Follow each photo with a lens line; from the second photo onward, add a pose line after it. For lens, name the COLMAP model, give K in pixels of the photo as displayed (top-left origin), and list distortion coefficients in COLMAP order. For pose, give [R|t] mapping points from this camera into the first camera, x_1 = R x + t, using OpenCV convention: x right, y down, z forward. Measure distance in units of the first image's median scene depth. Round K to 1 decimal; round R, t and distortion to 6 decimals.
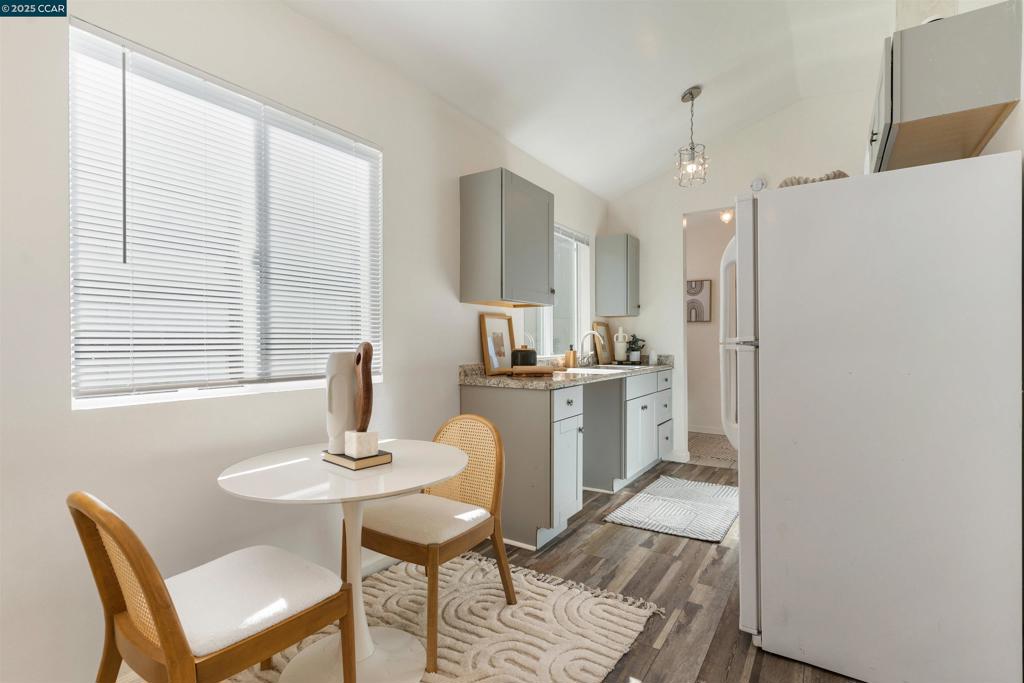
lens RADIAL K [[487.8, 0, 512.0], [0, 487.8, 341.5], [0, 0, 1]] dist [-0.002023, -0.000568]
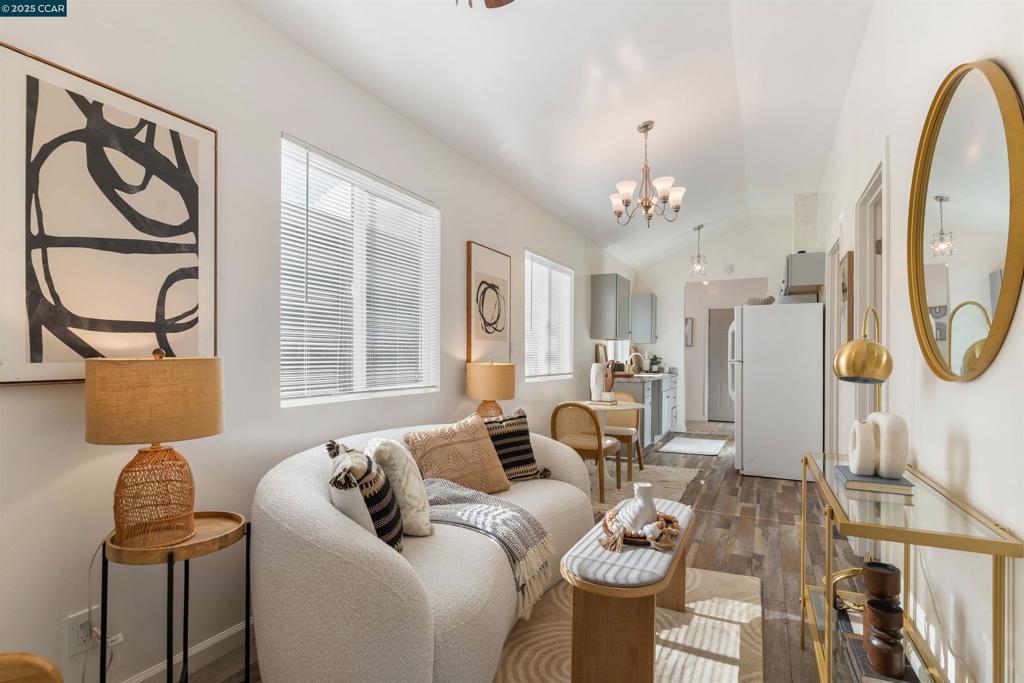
lens RADIAL K [[504.9, 0, 517.4], [0, 504.9, 359.3], [0, 0, 1]] dist [0.000434, -0.000490]
pose [[0.992355, 0.006213, 0.123258, -0.540276], [-0.006705, 0.999971, 0.003576, -0.002861], [-0.123232, -0.004375, 0.992368, -0.810963]]
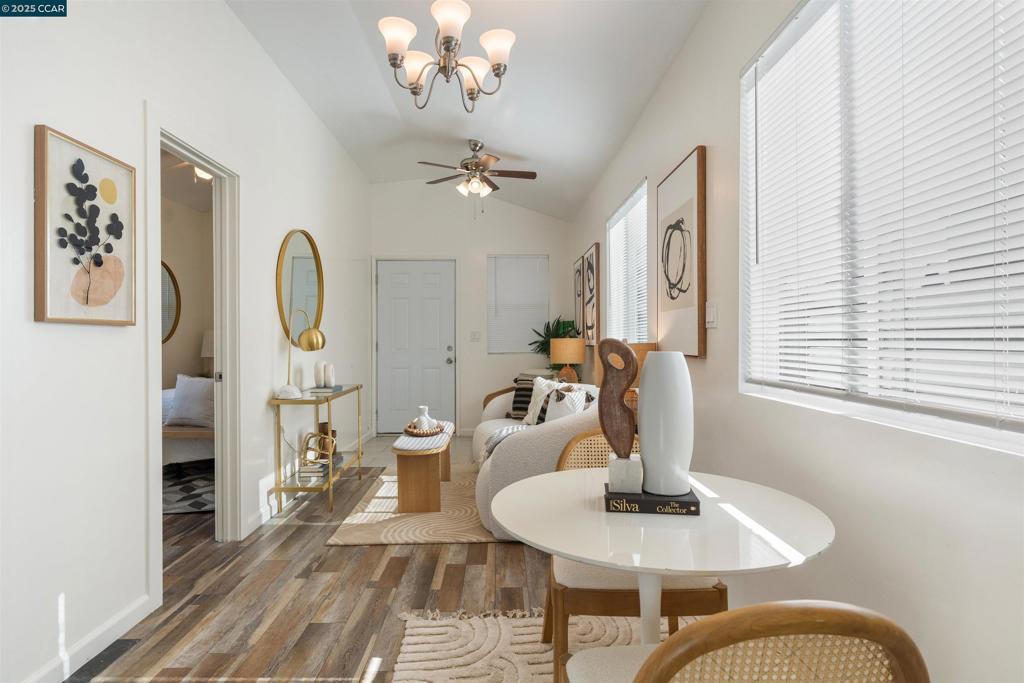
lens RADIAL K [[542.5, 0, 512.0], [0, 542.5, 341.5], [0, 0, 1]] dist [0.000581, 0.000110]
pose [[-0.824713, 0.006699, -0.565512, 0.139748], [0.006072, 0.999977, 0.002990, 0.001775], [0.565519, -0.000967, -0.824735, 0.734223]]
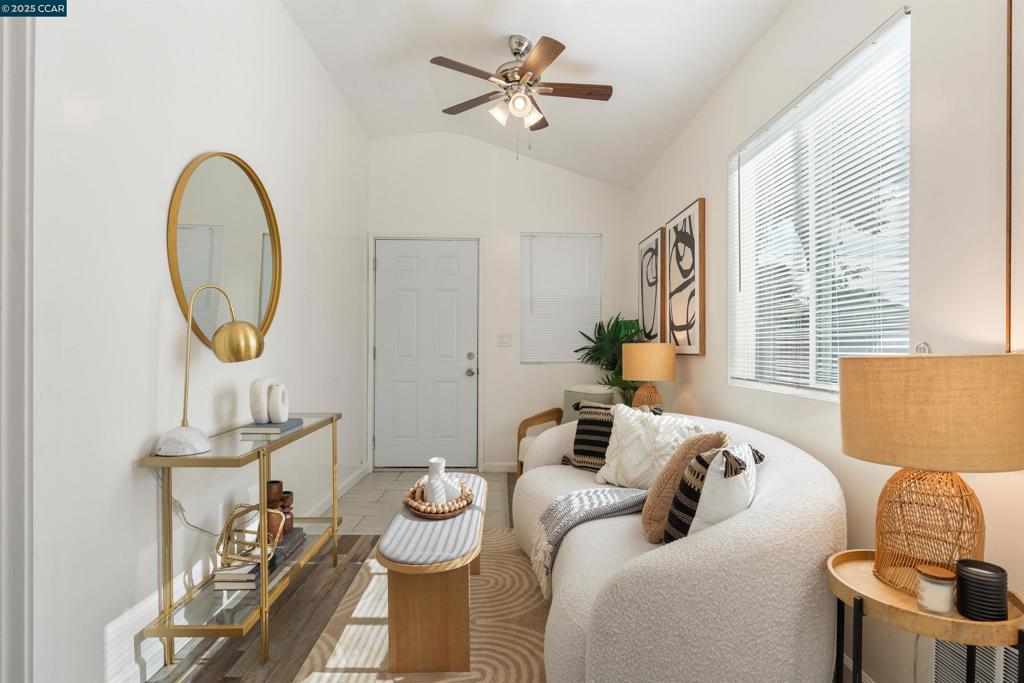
lens RADIAL K [[515.8, 0, 513.1], [0, 515.8, 347.4], [0, 0, 1]] dist [-0.002769, 0.000740]
pose [[-0.830005, 0.001461, -0.557755, -0.071359], [-0.000261, 0.999995, 0.003008, 0.003462], [0.557757, 0.002642, -0.830000, 0.272845]]
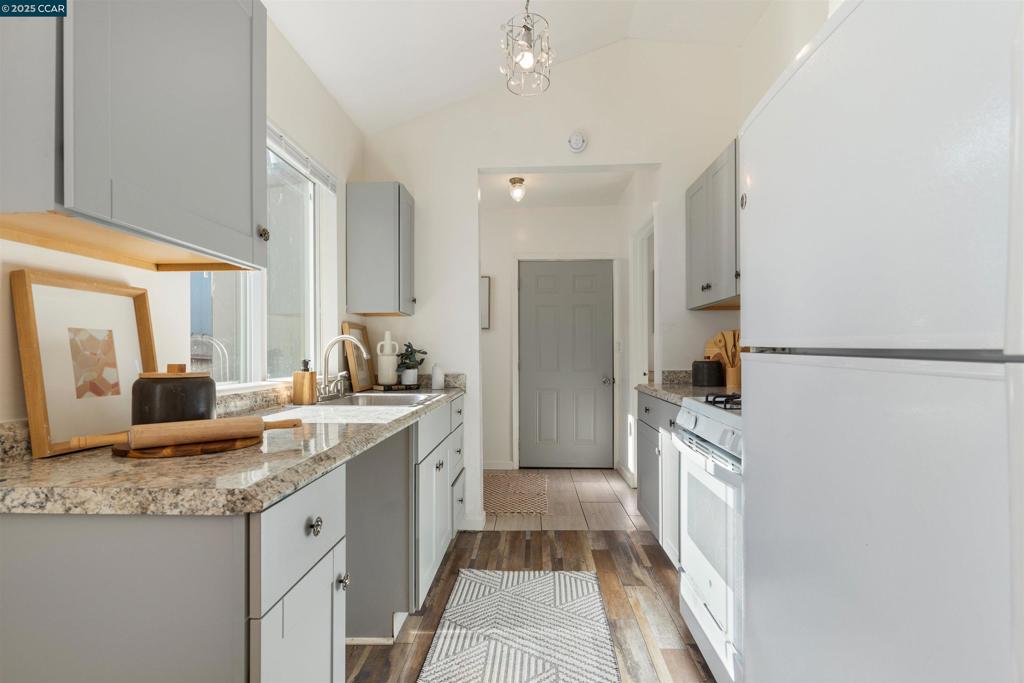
lens RADIAL K [[490.8, 0, 513.7], [0, 490.8, 348.5], [0, 0, 1]] dist [0.000484, -0.000631]
pose [[0.857863, 0.002585, 0.513871, 0.047594], [0.003953, 0.999925, -0.011629, 0.001123], [-0.513863, 0.012007, 0.857788, 0.487662]]
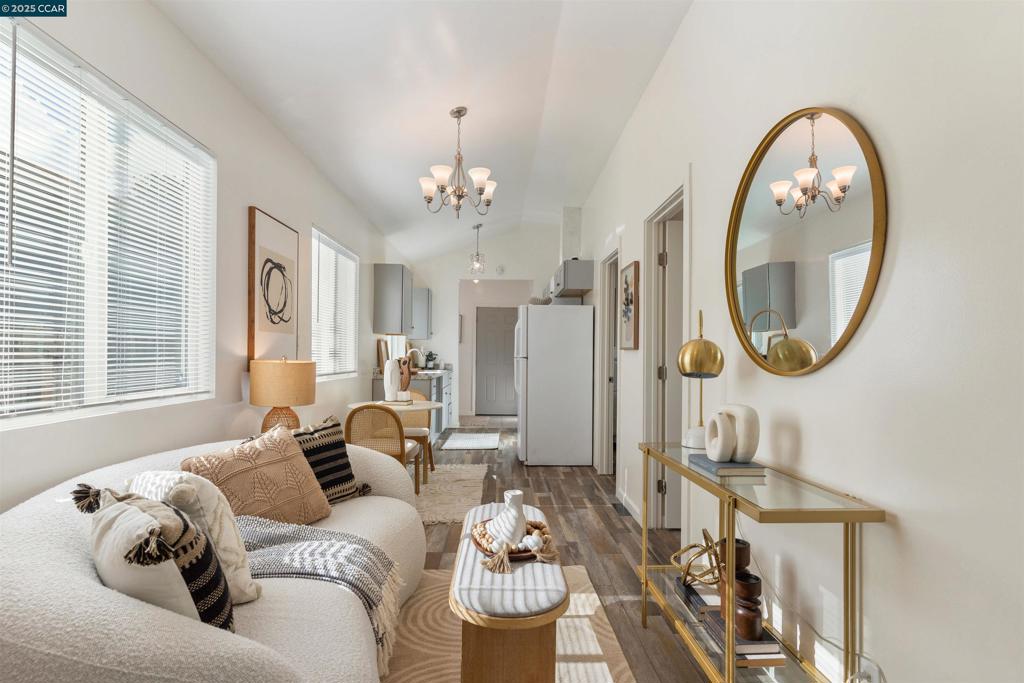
lens RADIAL K [[511.3, 0, 515.3], [0, 511.3, 354.7], [0, 0, 1]] dist [-0.000254, -0.000288]
pose [[0.819461, 0.007840, 0.573082, -0.631393], [-0.008750, 0.999961, -0.001167, -0.003109], [-0.573069, -0.004058, 0.819497, -0.702495]]
